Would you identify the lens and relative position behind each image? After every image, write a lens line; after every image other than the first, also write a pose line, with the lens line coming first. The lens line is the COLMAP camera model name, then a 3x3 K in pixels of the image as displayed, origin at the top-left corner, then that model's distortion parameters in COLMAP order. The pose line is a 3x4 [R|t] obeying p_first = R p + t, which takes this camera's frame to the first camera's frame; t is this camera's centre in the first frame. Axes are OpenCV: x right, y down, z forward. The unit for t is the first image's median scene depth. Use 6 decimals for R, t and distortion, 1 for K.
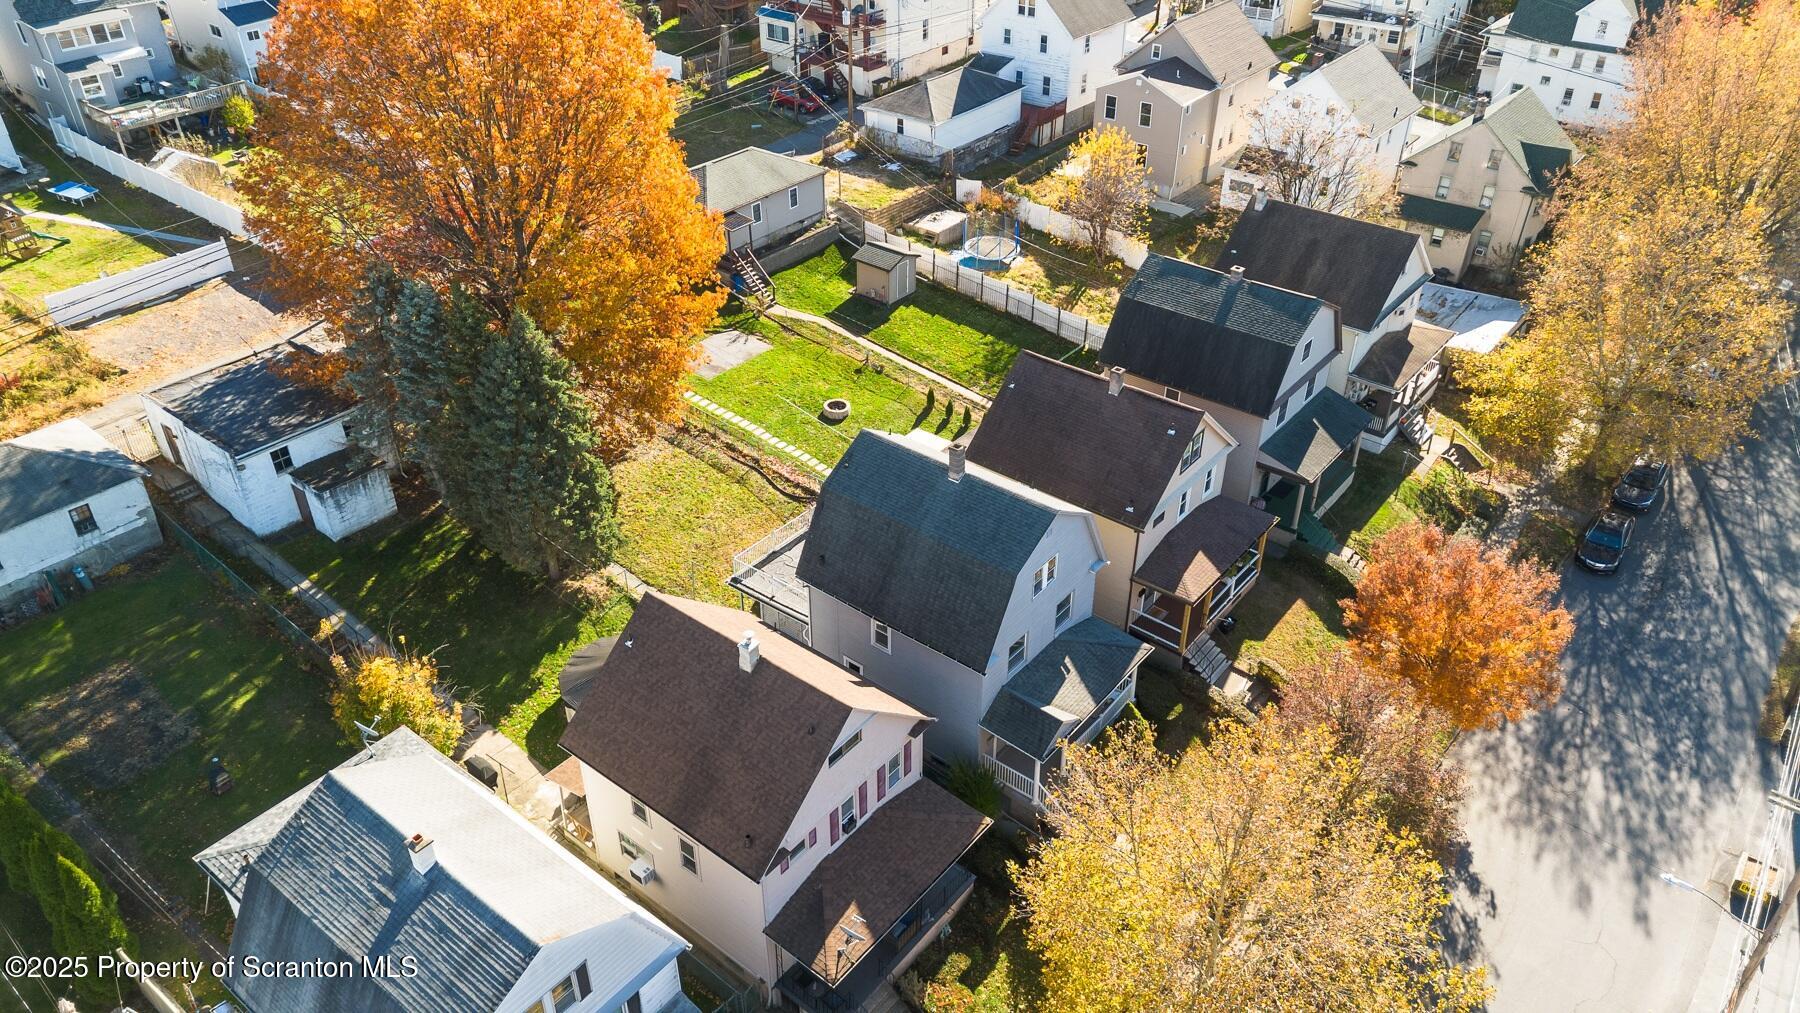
lens RADIAL K [[1259.9, 0, 902.8], [0, 1259.9, 518.1], [0, 0, 1]] dist [0.028813, -0.019748]
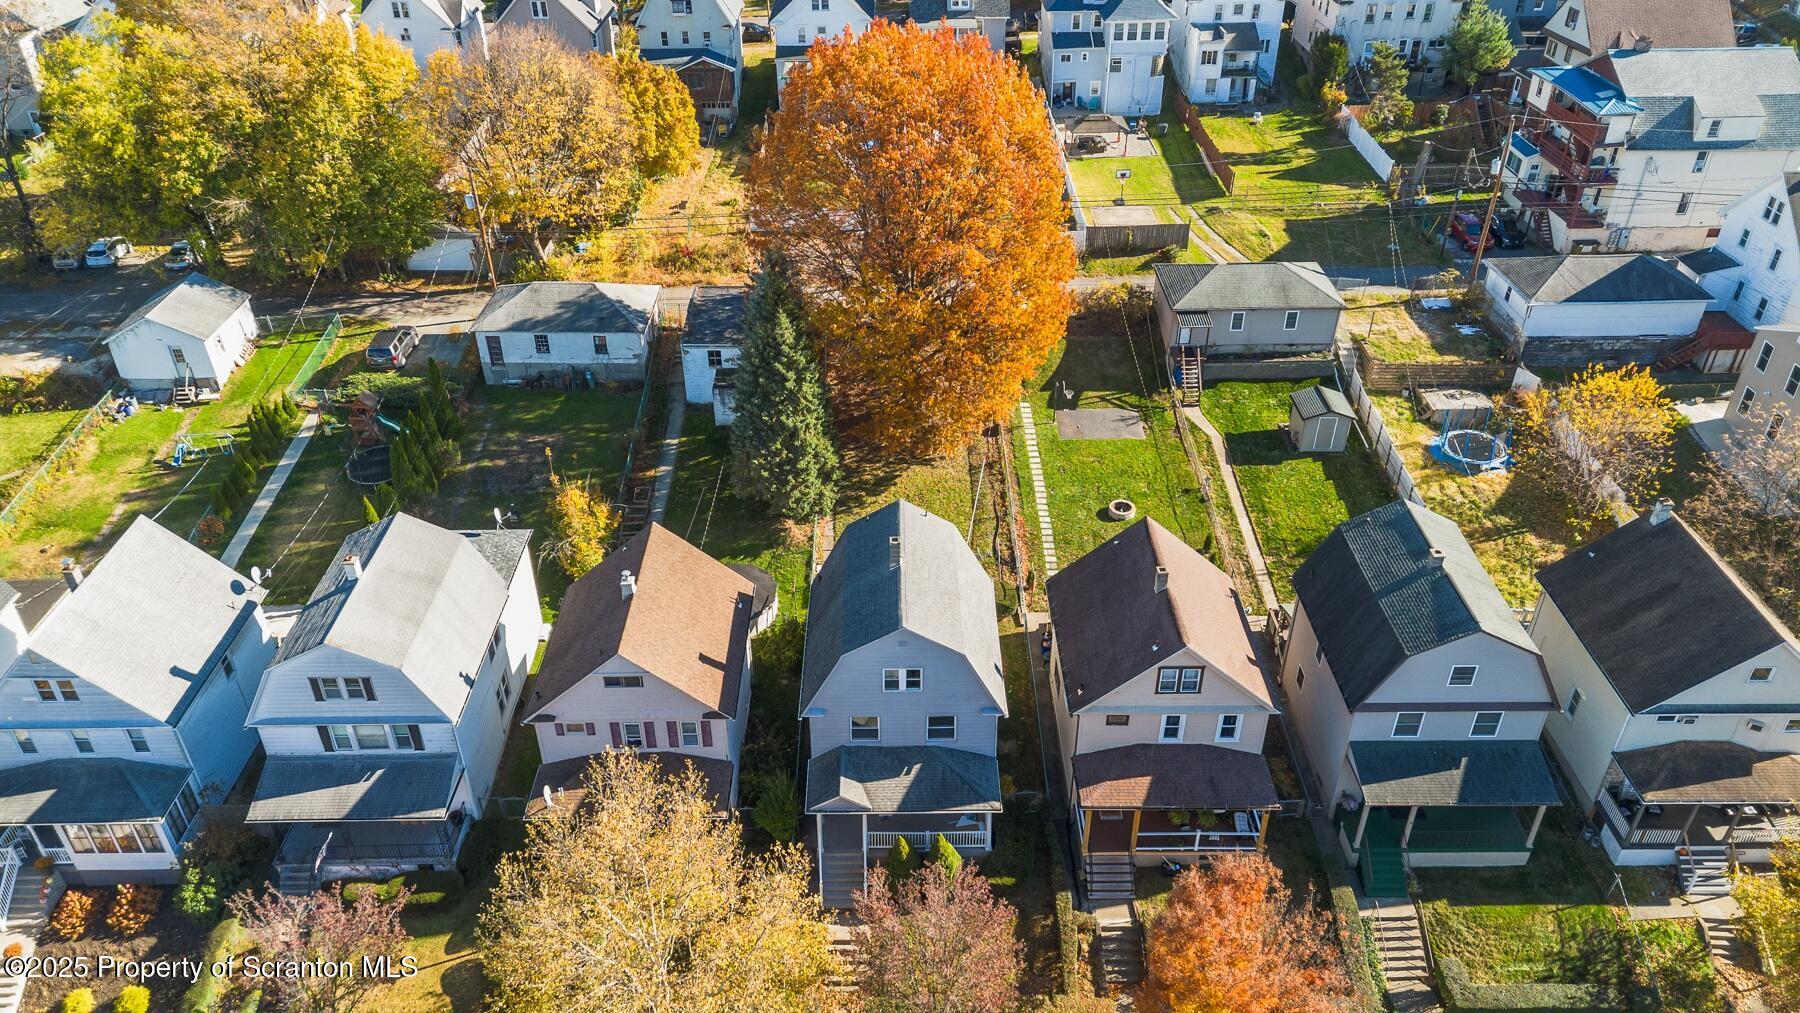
lens RADIAL K [[1259.9, 0, 896.0], [0, 1259.9, 497.2], [0, 0, 1]] dist [0.028813, -0.019748]
pose [[0.628022, 0.428474, -0.649614, 0.417148], [-0.435814, 0.885235, 0.162557, -0.151355], [0.644712, 0.181022, 0.742682, 0.073029]]
